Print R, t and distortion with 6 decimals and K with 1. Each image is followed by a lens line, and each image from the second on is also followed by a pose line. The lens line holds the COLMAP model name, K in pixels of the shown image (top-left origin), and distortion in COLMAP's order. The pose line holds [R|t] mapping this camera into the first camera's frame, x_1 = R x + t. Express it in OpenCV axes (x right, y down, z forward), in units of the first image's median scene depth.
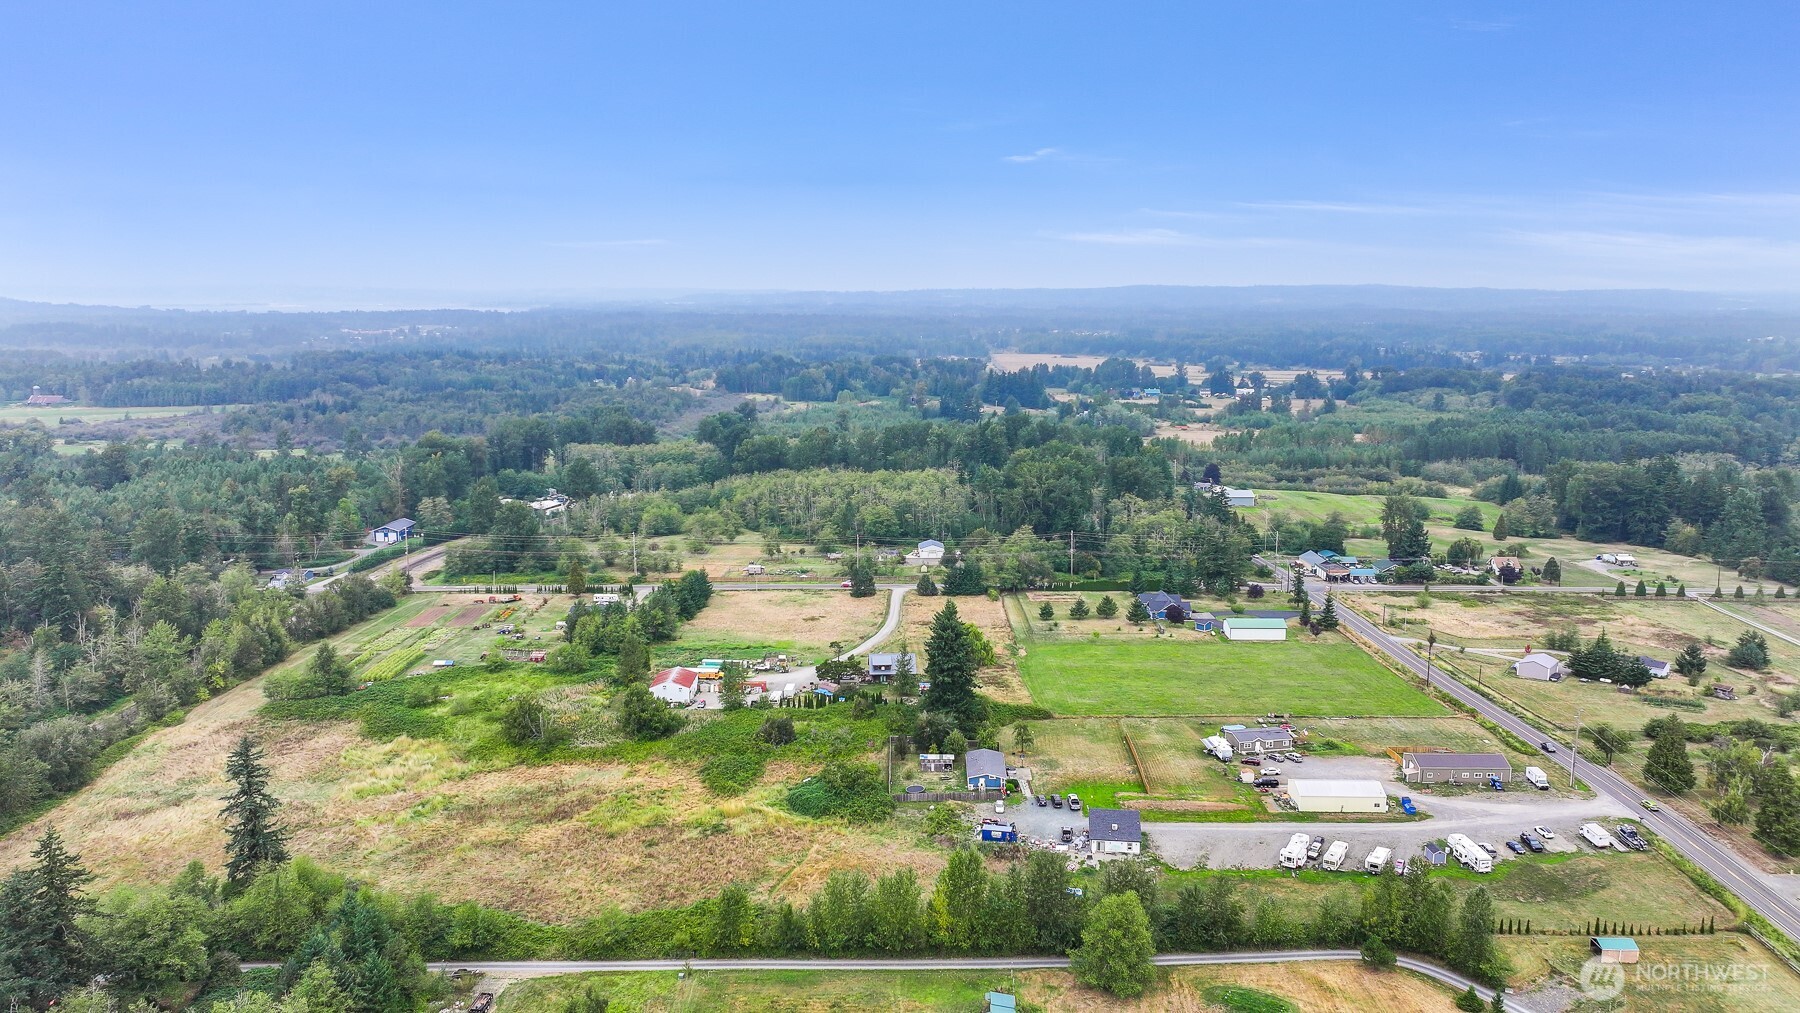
lens RADIAL K [[1261.9, 0, 900.0], [0, 1261.9, 506.5], [0, 0, 1]] dist [0.006557, -0.001837]
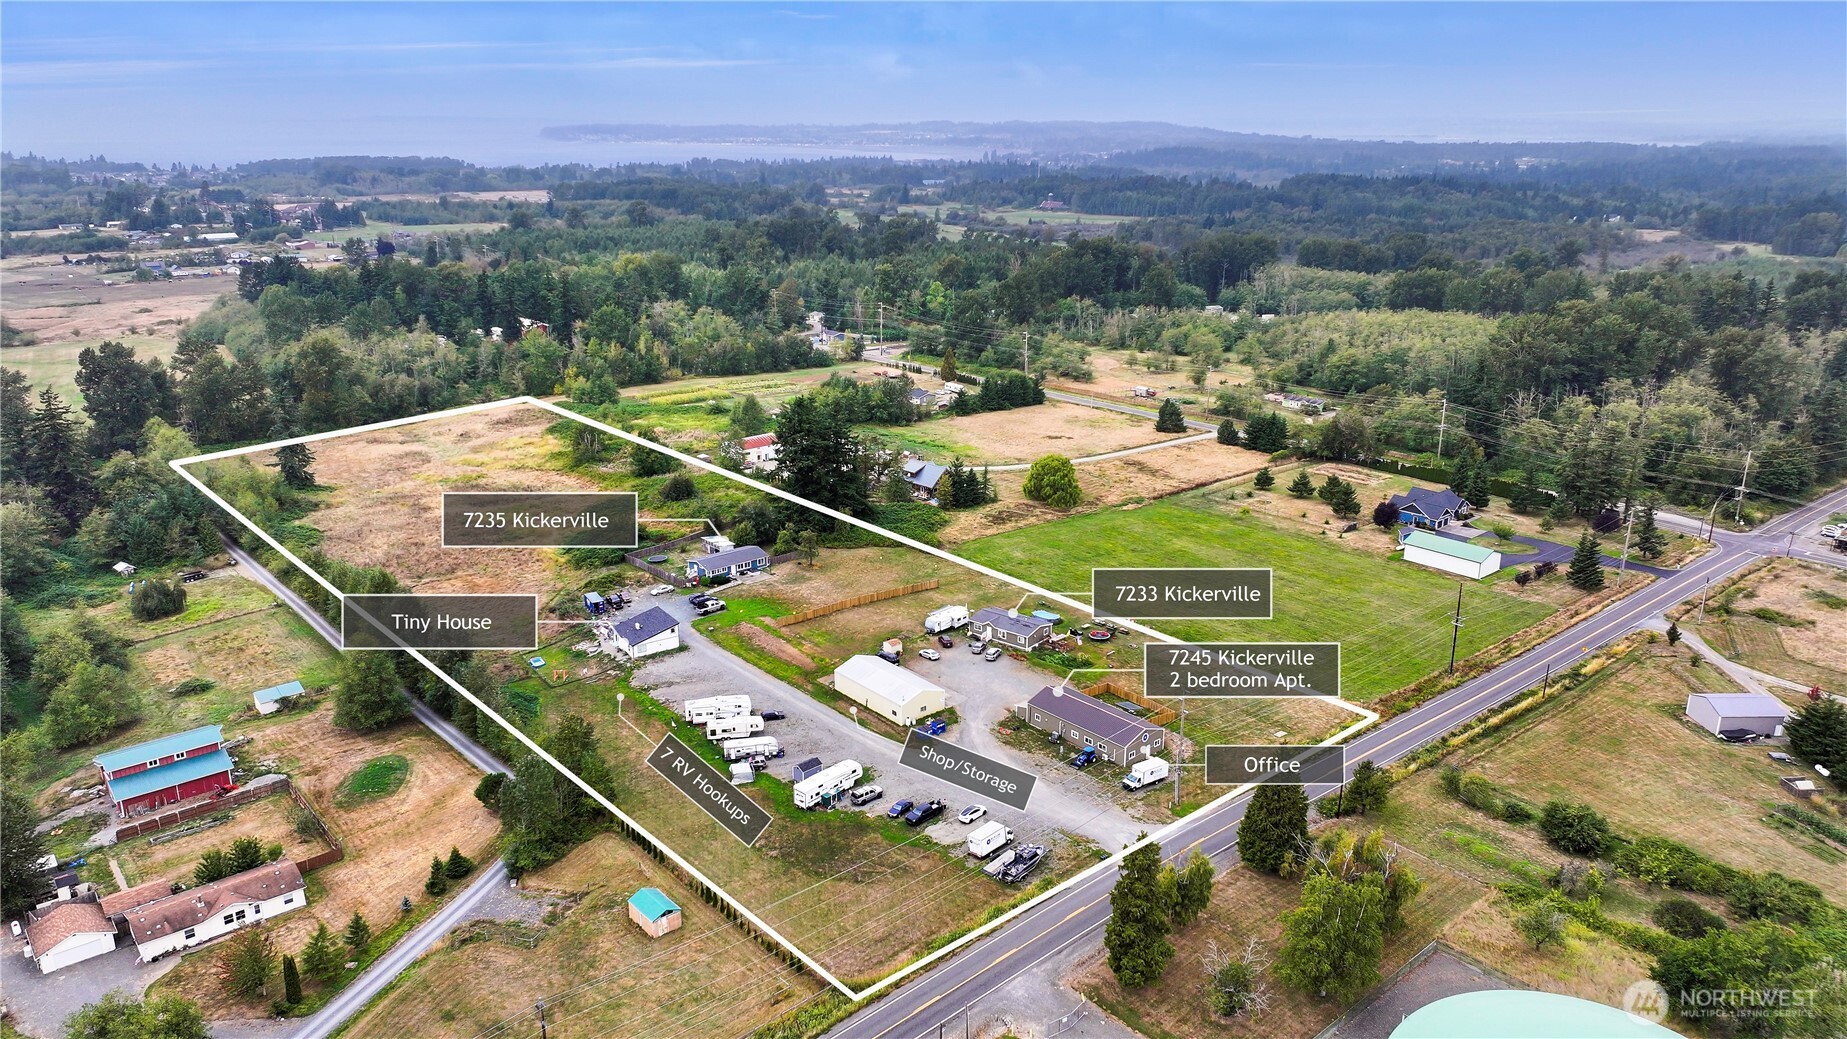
lens RADIAL K [[1294.9, 0, 923.5], [0, 1294.9, 519.5], [0, 0, 1]] dist [0.006557, -0.001837]
pose [[0.663563, 0.222167, -0.714371, 0.555462], [-0.130195, 0.974610, 0.182165, -0.011165], [0.736704, -0.027871, 0.675641, 0.301087]]
